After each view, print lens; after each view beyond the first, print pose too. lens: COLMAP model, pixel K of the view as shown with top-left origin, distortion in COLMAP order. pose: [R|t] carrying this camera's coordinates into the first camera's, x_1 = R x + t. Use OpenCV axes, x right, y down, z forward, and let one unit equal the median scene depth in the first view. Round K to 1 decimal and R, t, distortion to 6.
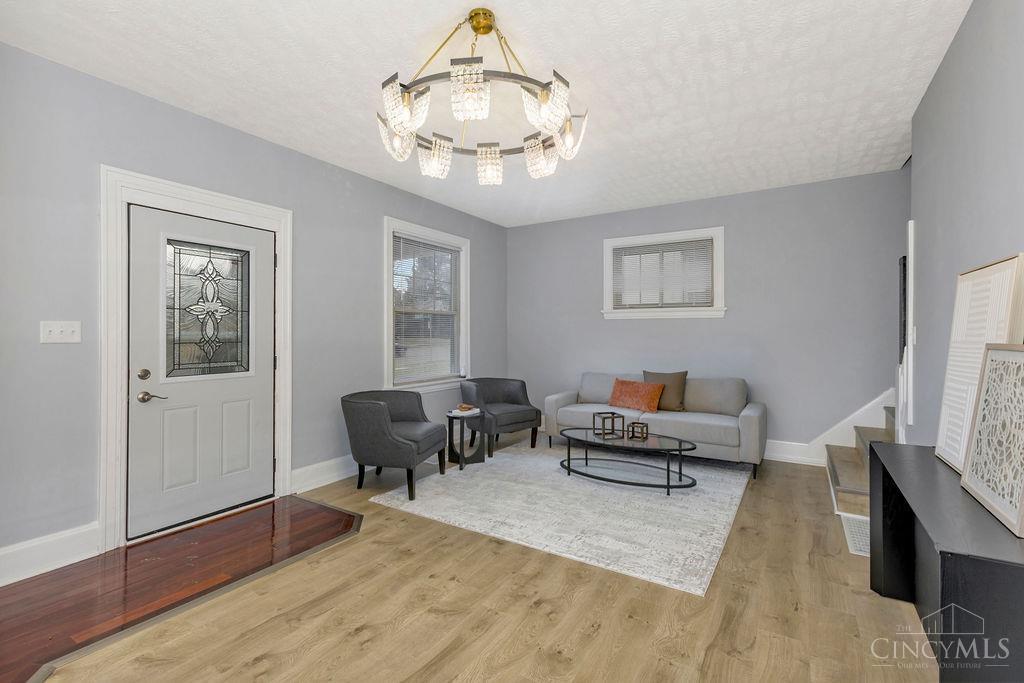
lens RADIAL K [[459.3, 0, 518.9], [0, 459.3, 336.5], [0, 0, 1]] dist [-0.000152, -0.001047]
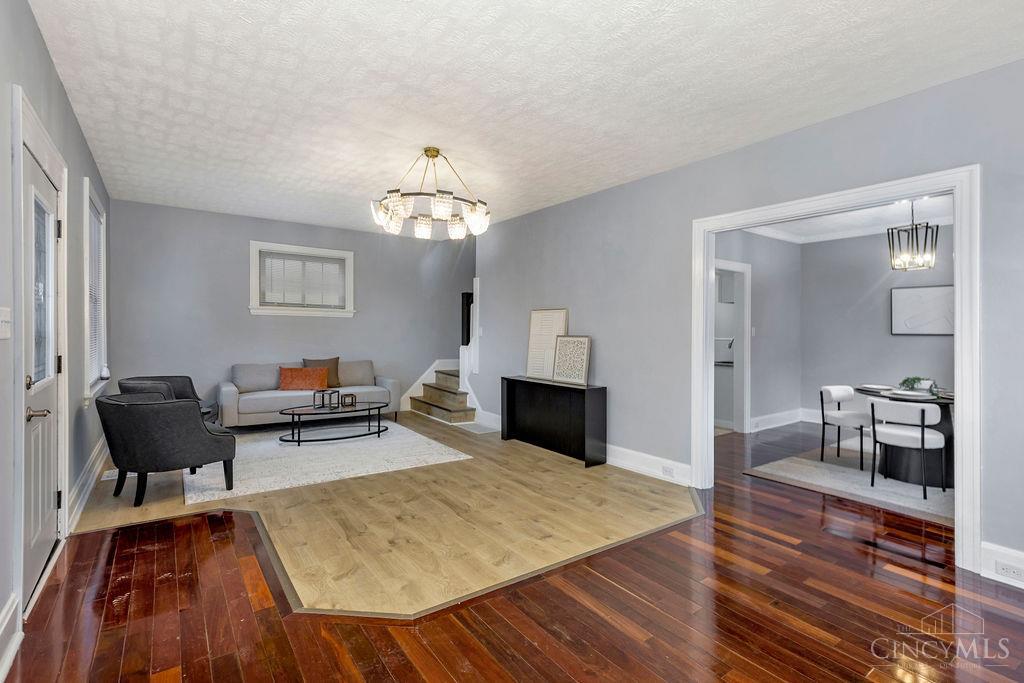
lens RADIAL K [[477.9, 0, 515.1], [0, 477.9, 336.5], [0, 0, 1]] dist [-0.013826, -0.000013]
pose [[0.372401, -0.004298, 0.928062, -1.093208], [-0.008378, 0.999933, 0.007993, -0.000617], [-0.928034, -0.010751, 0.372340, 0.019081]]
